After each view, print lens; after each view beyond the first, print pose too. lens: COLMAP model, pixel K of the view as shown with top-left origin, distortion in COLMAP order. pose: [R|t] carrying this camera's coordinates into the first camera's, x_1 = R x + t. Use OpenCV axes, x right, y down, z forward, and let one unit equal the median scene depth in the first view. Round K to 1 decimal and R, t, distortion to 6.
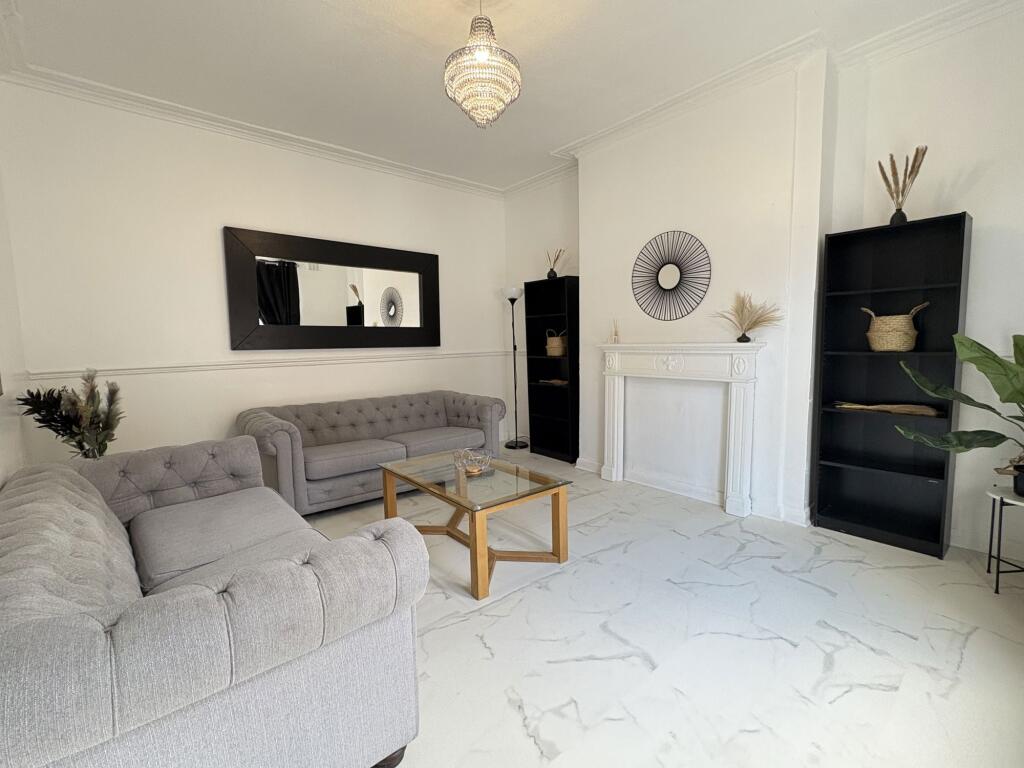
lens RADIAL K [[459.9, 0, 512.9], [0, 459.9, 381.0], [0, 0, 1]] dist [-0.002286, -0.000024]
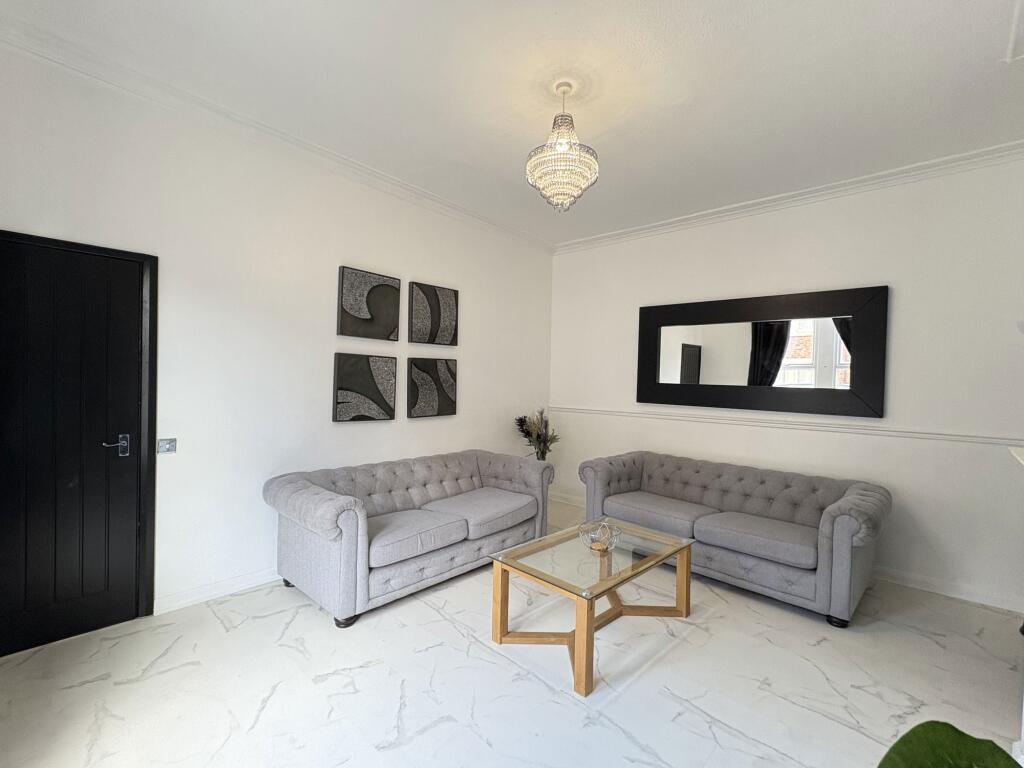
lens RADIAL K [[459.9, 0, 513.1], [0, 459.9, 385.7], [0, 0, 1]] dist [-0.002286, -0.000024]
pose [[0.104044, 0.042073, -0.993682, 0.634460], [-0.111534, 0.993296, 0.030378, -0.115346], [0.988299, 0.107668, 0.108039, 0.529020]]
